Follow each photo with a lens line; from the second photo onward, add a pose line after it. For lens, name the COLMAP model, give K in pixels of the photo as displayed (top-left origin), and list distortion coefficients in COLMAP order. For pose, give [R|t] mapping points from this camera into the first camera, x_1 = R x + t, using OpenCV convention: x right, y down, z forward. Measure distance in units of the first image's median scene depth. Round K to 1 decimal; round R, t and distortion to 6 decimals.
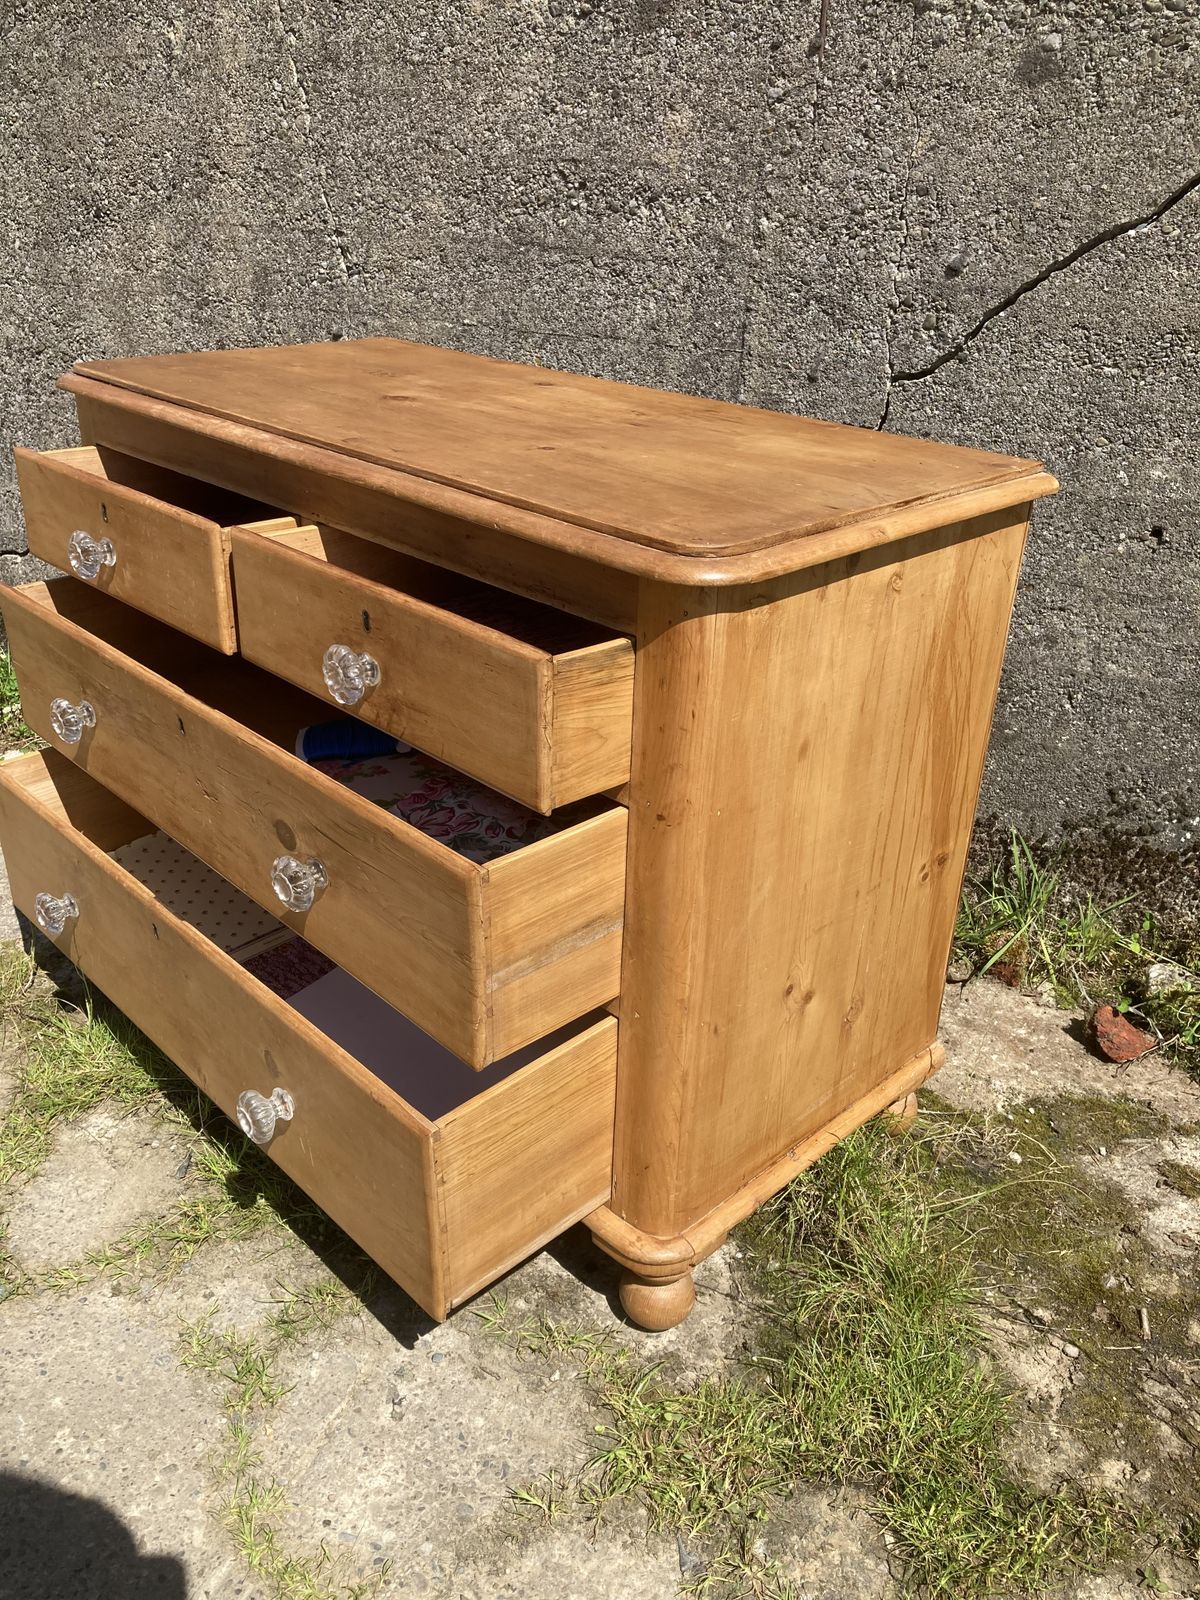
lens RADIAL K [[1317.9, 0, 586.8], [0, 1317.9, 802.1], [0, 0, 1]] dist [-0.026783, 0.083831]
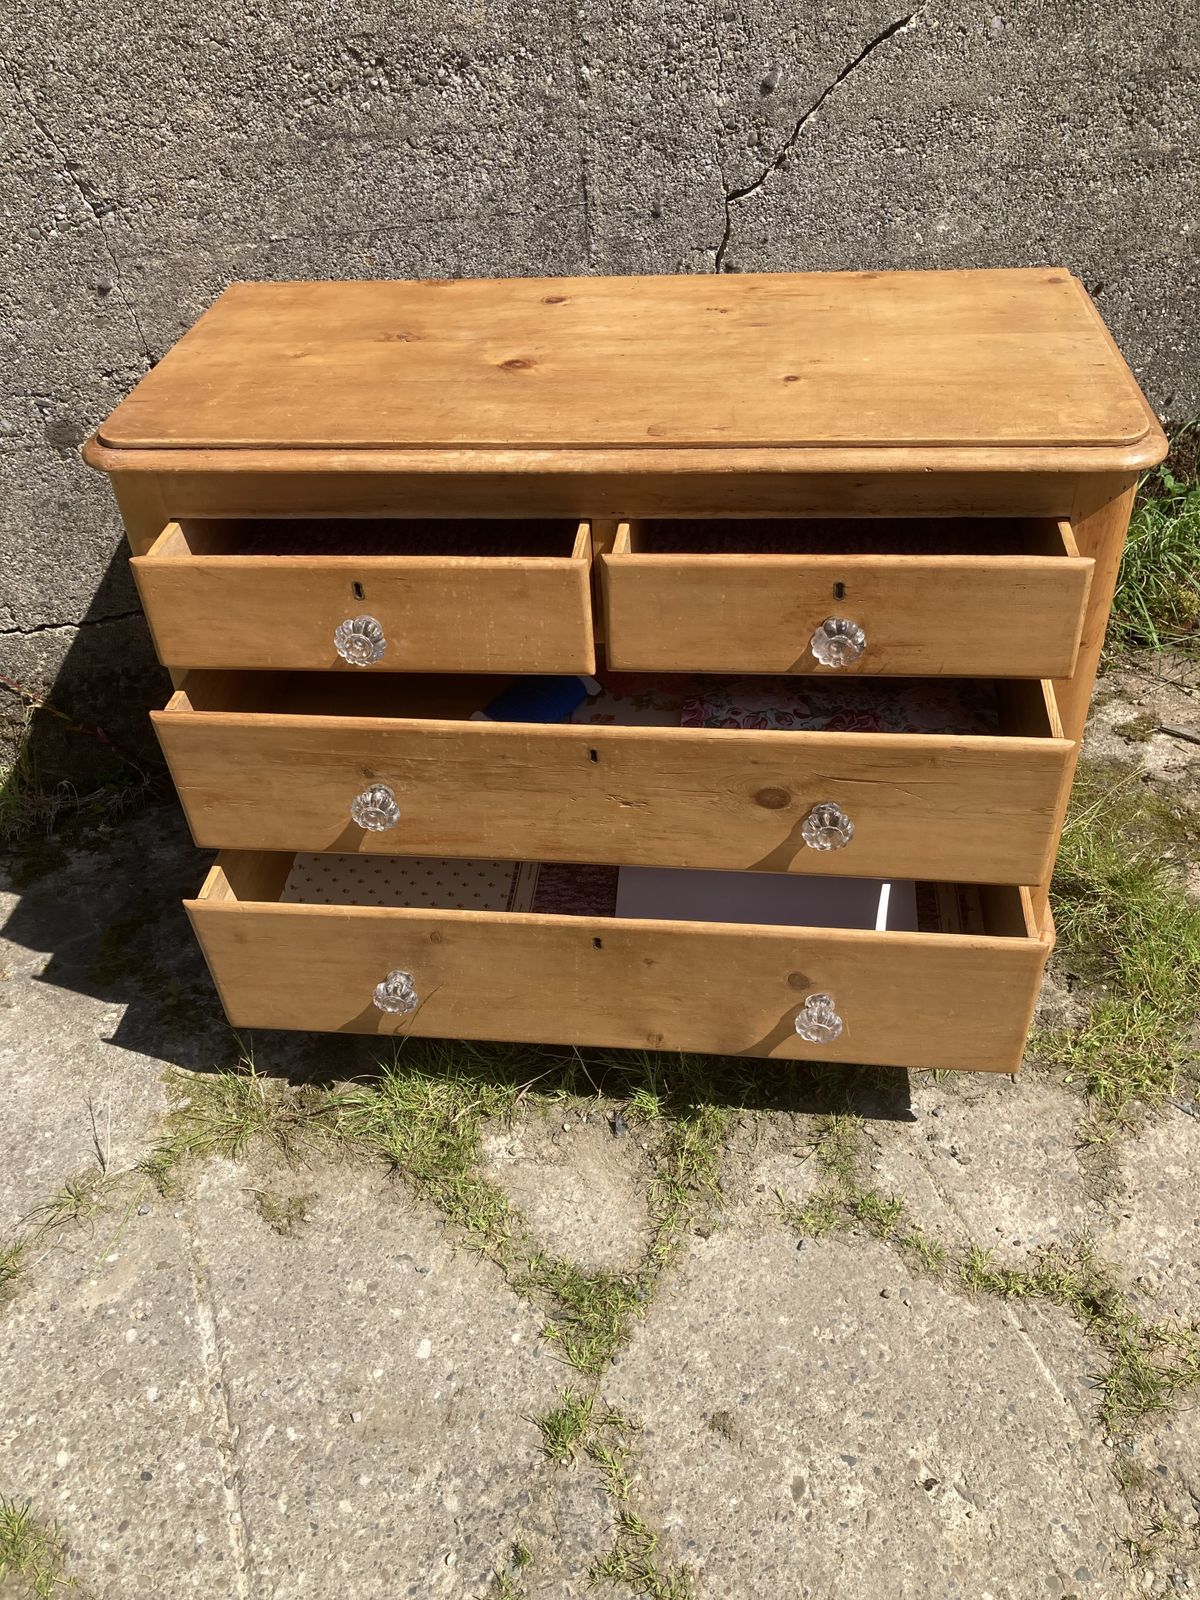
lens RADIAL K [[1320.6, 0, 608.9], [0, 1320.6, 793.3], [0, 0, 1]] dist [-0.027579, 0.087208]
pose [[0.758806, -0.459724, 0.461376, -0.588709], [0.351424, 0.885398, 0.304256, -0.255099], [-0.548375, -0.068733, 0.833403, 0.103579]]
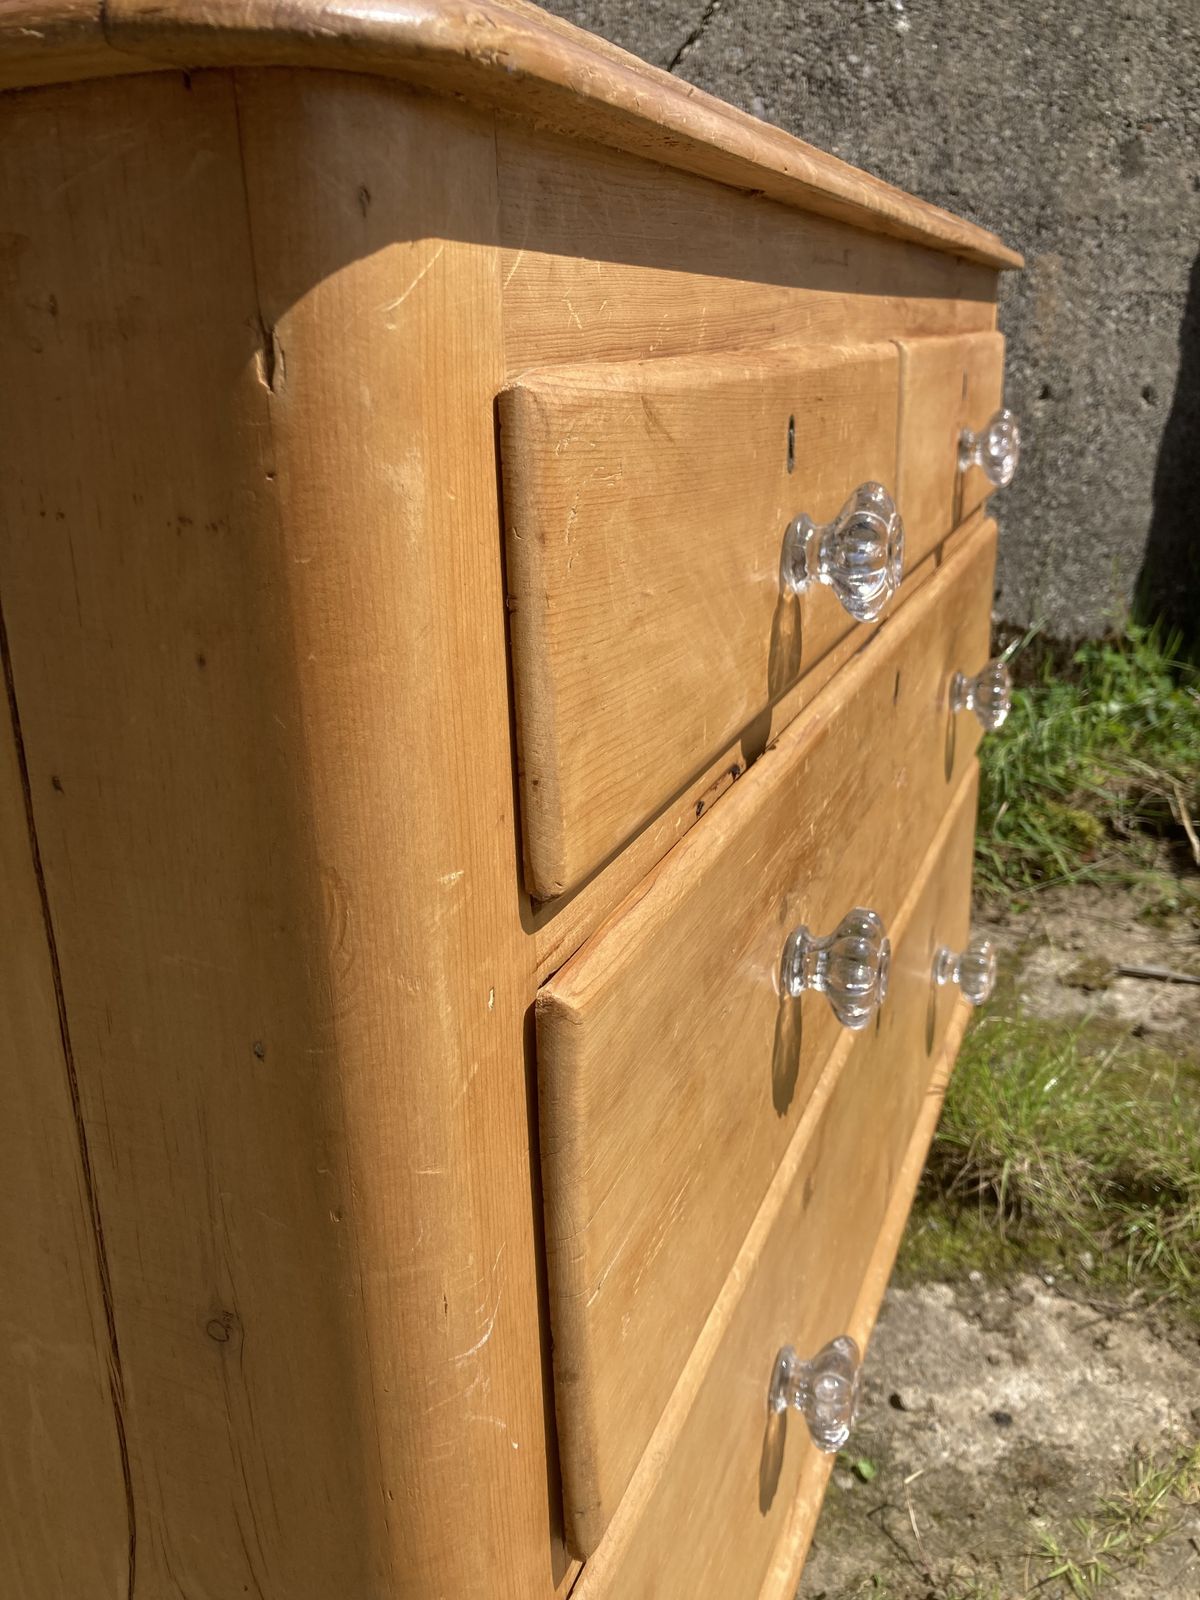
lens RADIAL K [[1311.2, 0, 603.0], [0, 1311.2, 797.0], [0, 0, 1]] dist [0.029504, -0.037804]
pose [[0.575973, -0.309791, 0.756495, -0.420284], [0.404964, 0.912009, 0.065147, -0.049409], [-0.710112, 0.268830, 0.650747, 0.506127]]
